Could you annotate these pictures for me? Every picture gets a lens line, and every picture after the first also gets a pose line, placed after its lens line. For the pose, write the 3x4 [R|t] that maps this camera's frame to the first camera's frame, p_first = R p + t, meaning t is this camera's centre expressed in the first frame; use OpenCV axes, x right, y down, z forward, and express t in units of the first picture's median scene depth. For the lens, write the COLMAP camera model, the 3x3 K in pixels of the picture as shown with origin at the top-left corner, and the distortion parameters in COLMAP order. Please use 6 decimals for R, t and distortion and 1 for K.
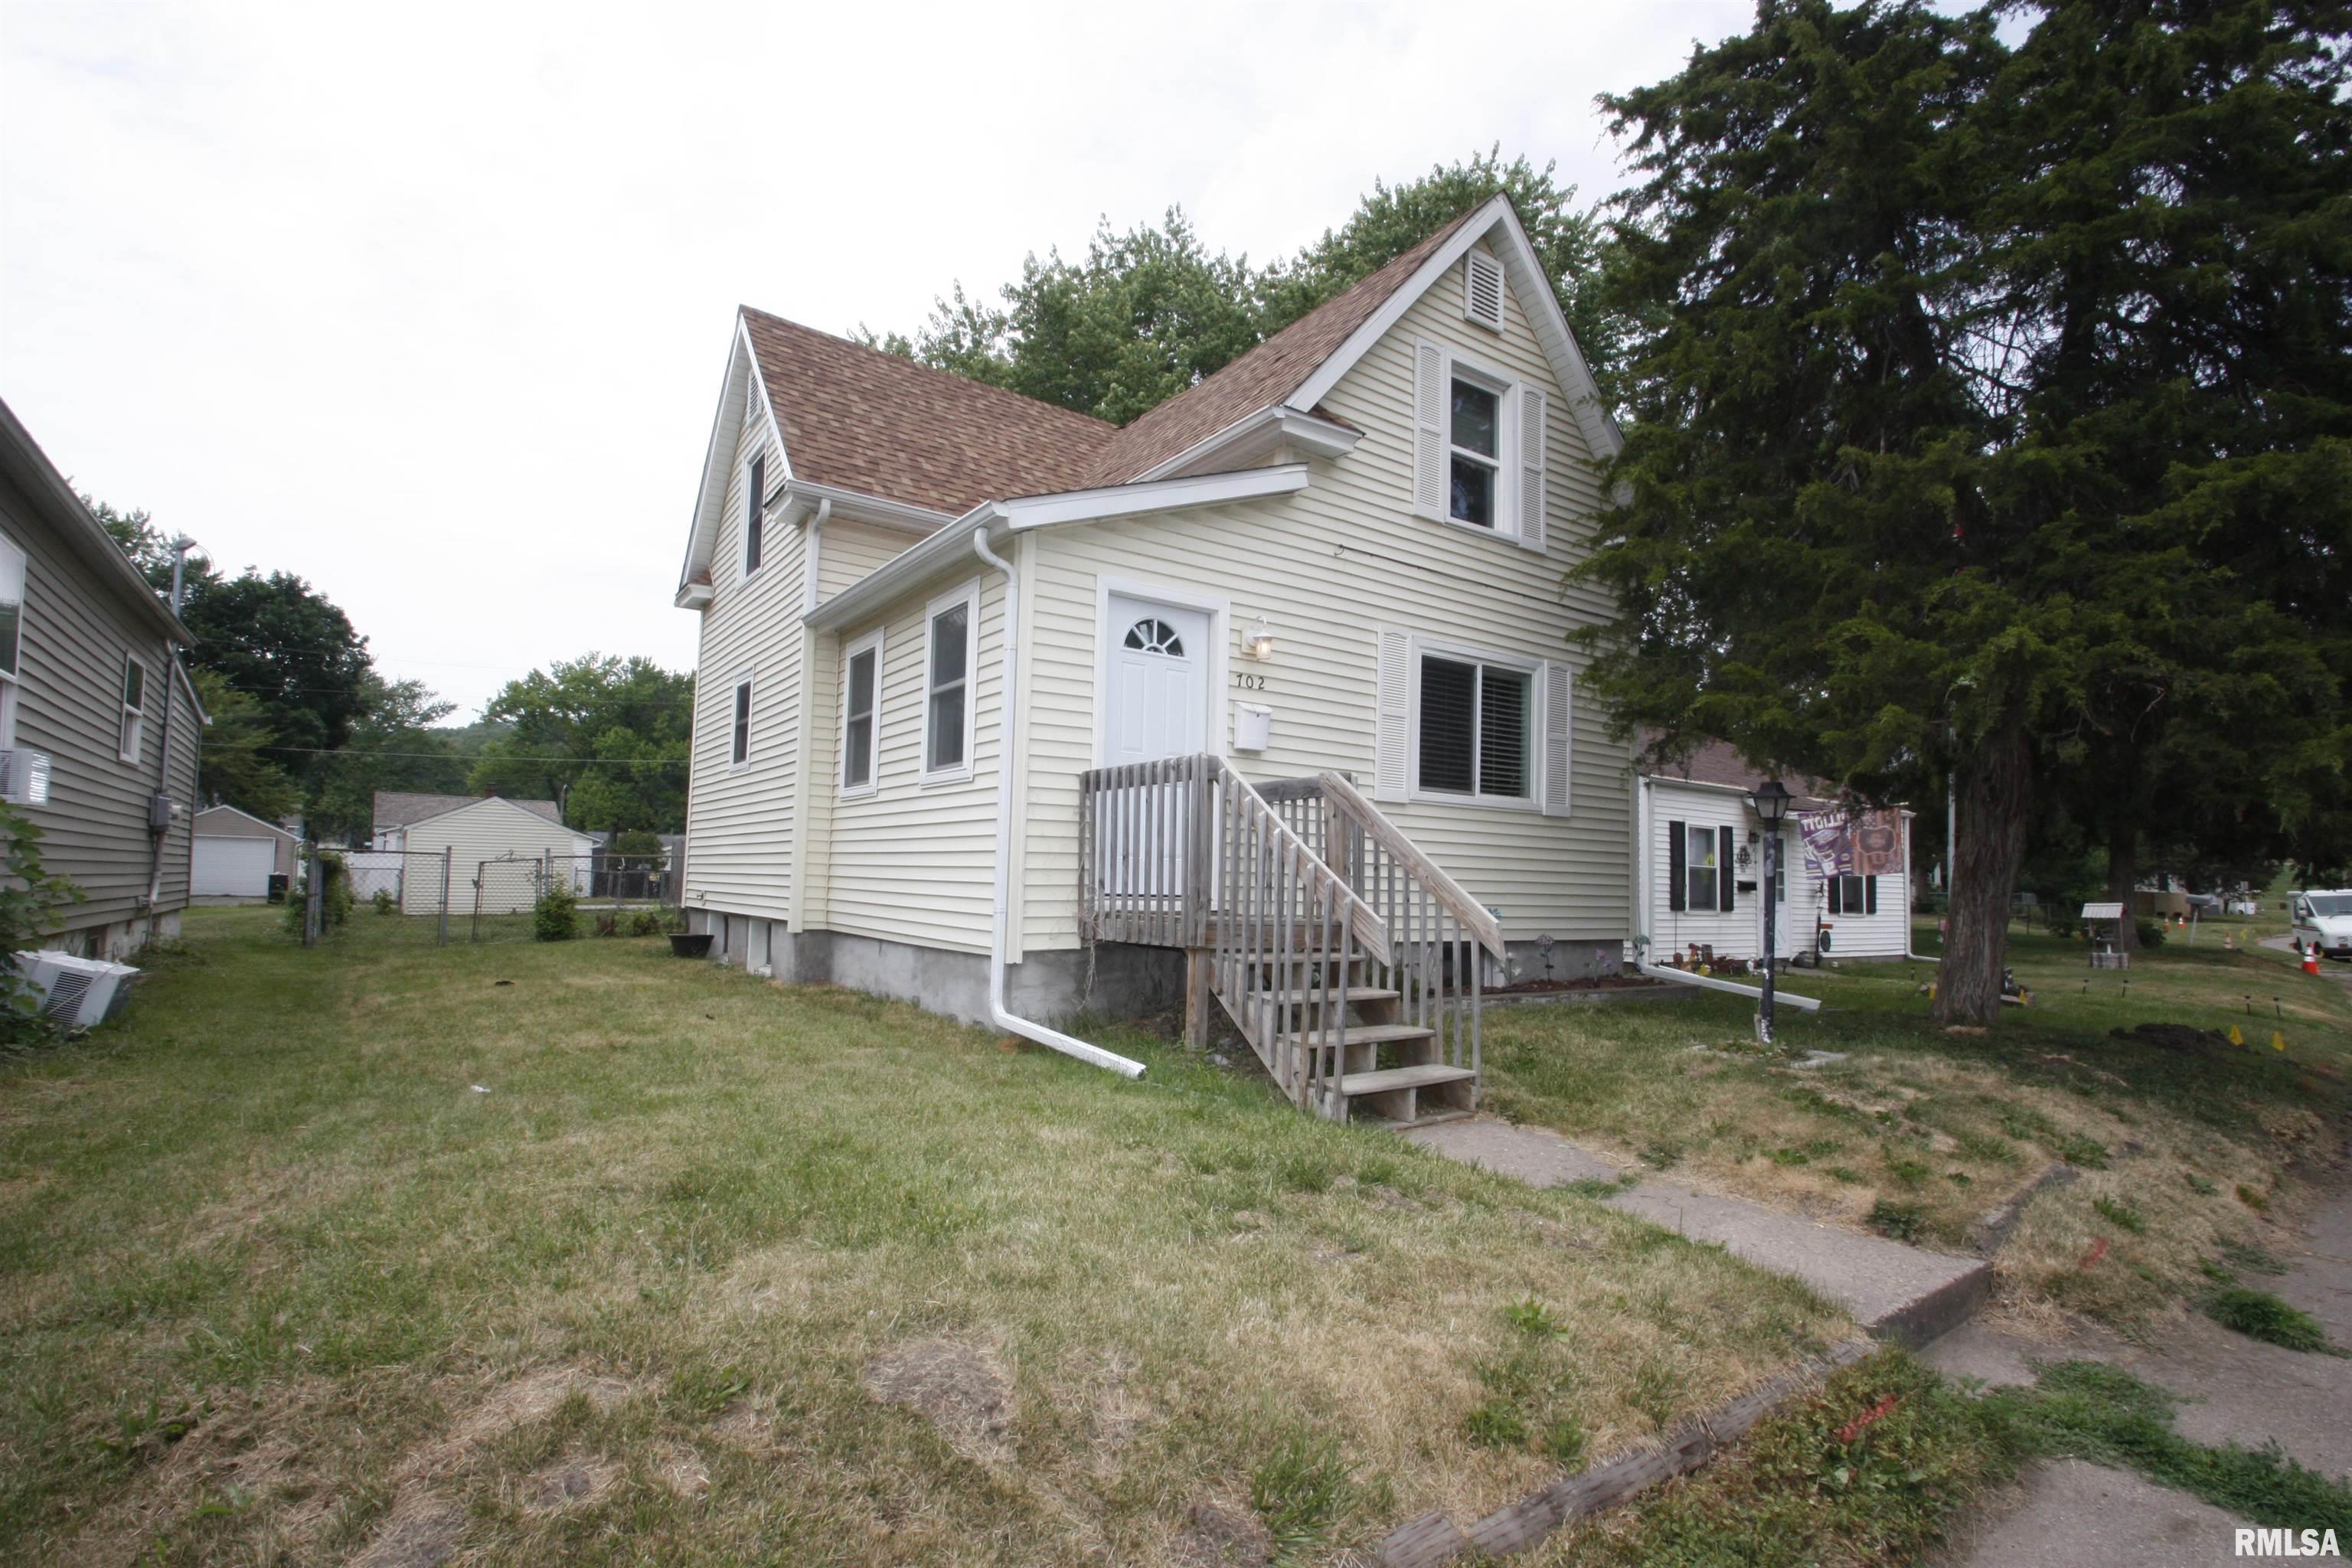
lens RADIAL K [[1105.4, 0, 1178.3], [0, 1105.4, 791.8], [0, 0, 1]] dist [0.004113, -0.002537]
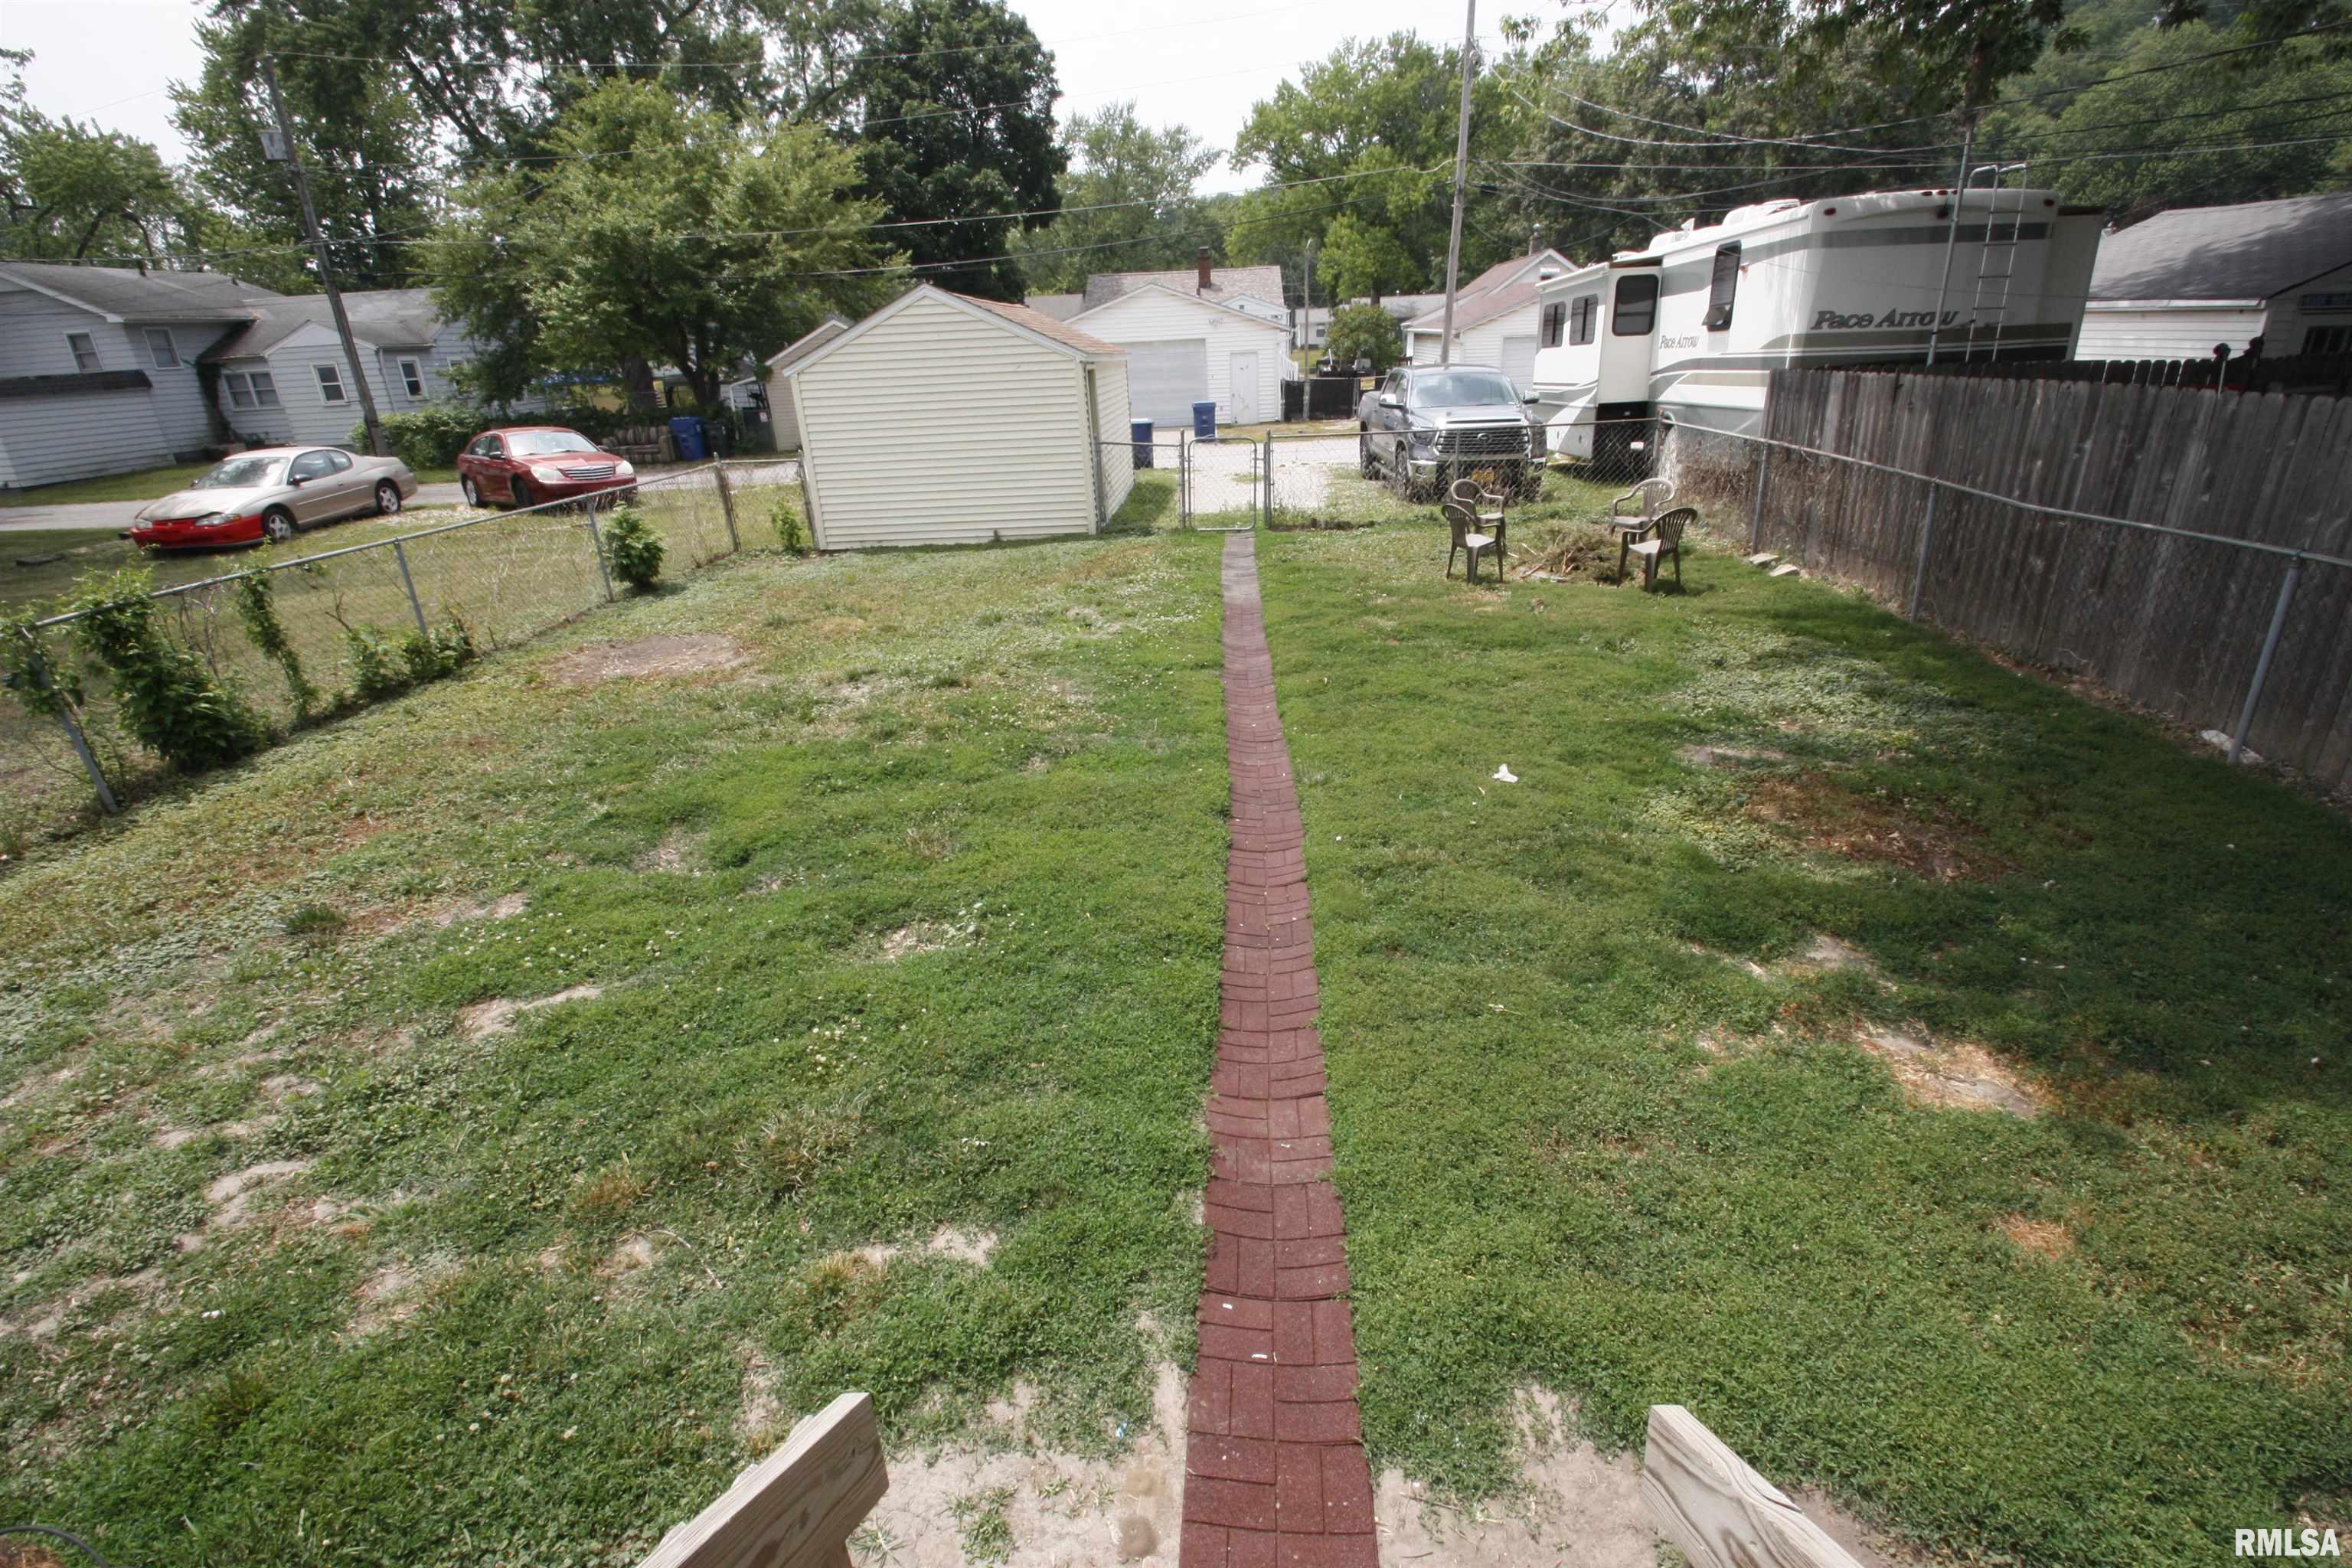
lens RADIAL K [[1105.4, 0, 1183.0], [0, 1105.4, 785.8], [0, 0, 1]] dist [0.004113, -0.002537]
pose [[0.779109, 0.184578, -0.599099, -0.071561], [0.109491, 0.900916, 0.419956, 0.003292], [0.617253, -0.392787, 0.681702, 0.220869]]
